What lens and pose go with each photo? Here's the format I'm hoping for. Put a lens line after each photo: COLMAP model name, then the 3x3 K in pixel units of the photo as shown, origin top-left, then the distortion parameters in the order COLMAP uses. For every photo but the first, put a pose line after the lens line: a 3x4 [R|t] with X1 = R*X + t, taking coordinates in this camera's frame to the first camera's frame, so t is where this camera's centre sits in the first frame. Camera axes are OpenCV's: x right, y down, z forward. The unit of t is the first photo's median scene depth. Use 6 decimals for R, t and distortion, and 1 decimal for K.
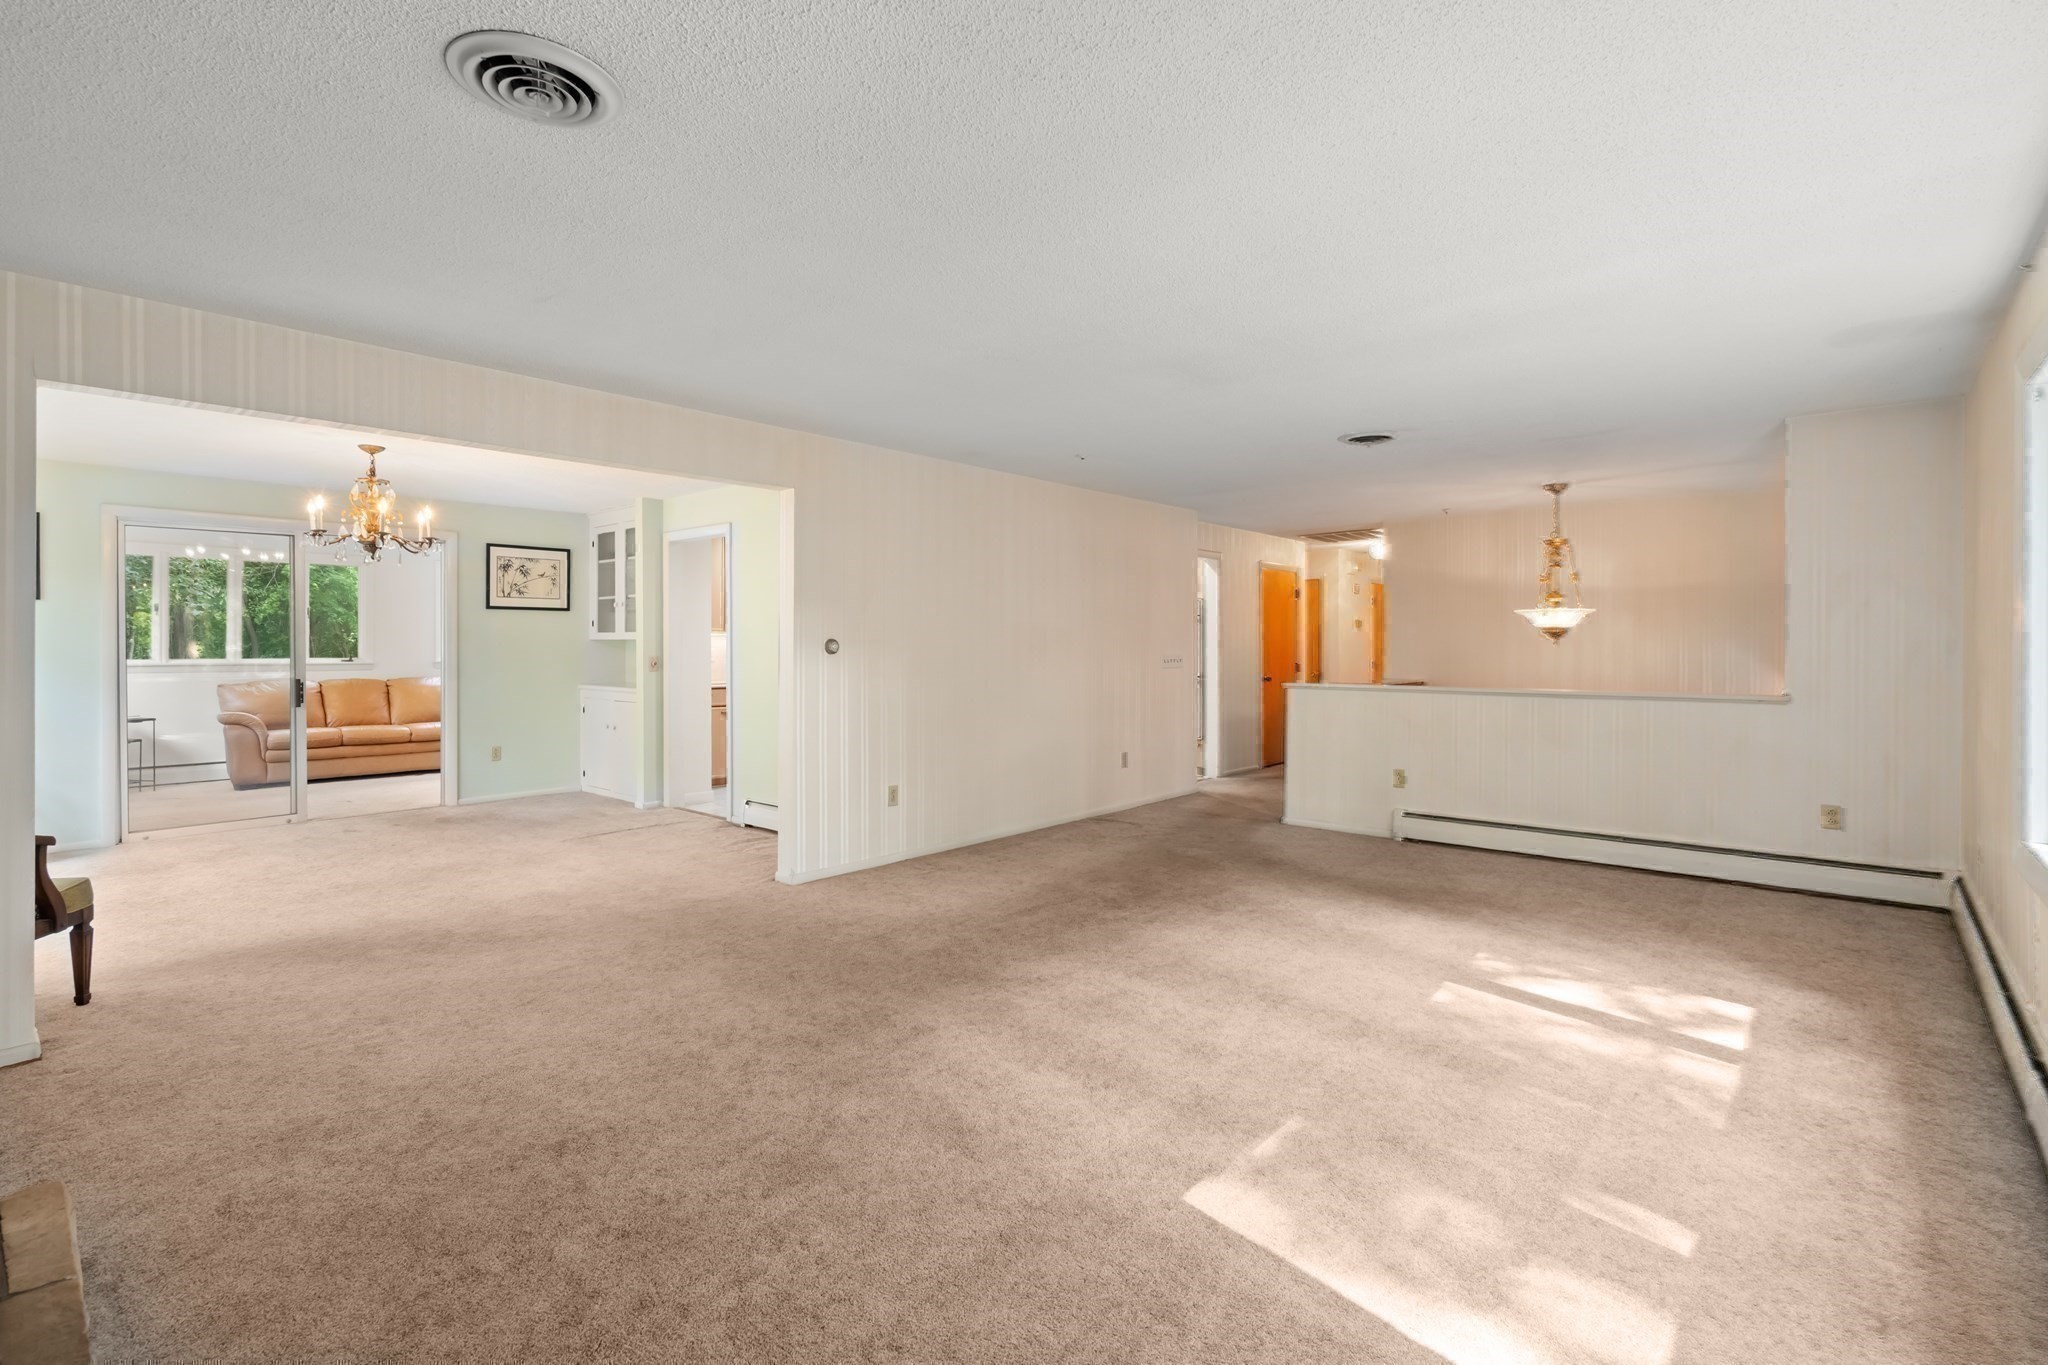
lens RADIAL K [[941.4, 0, 1026.7], [0, 941.4, 645.4], [0, 0, 1]] dist [-0.000457, 0.000925]
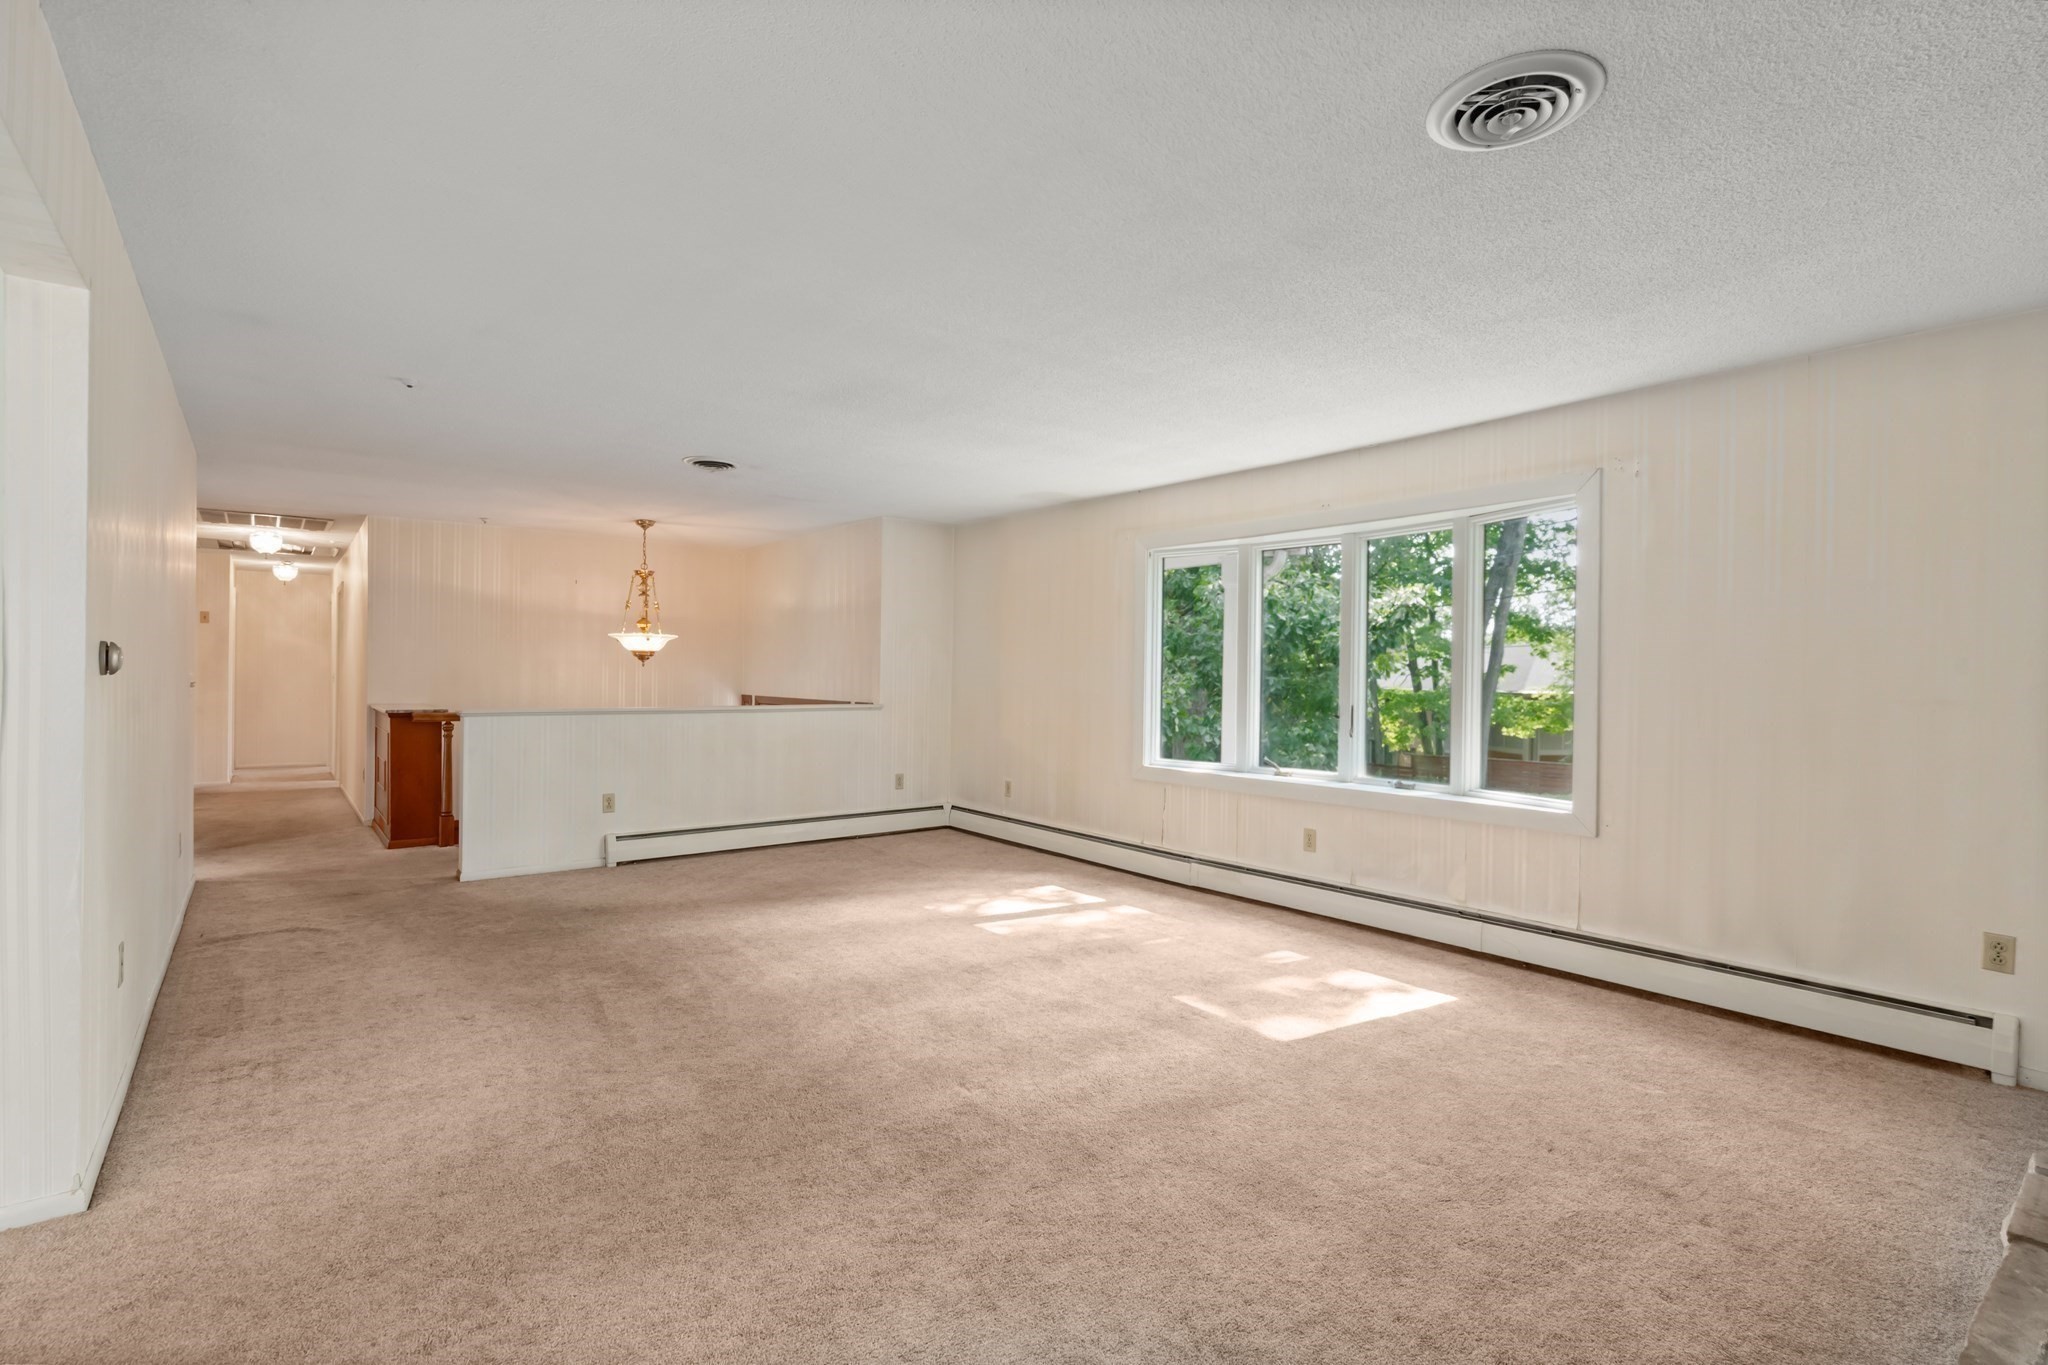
lens RADIAL K [[941.4, 0, 1028.4], [0, 941.4, 683.4], [0, 0, 1]] dist [-0.000457, 0.000925]
pose [[0.165895, -0.007169, 0.986117, -0.904782], [-0.015073, 0.999838, 0.009805, 0.003504], [-0.986028, -0.016491, 0.165760, 0.759591]]
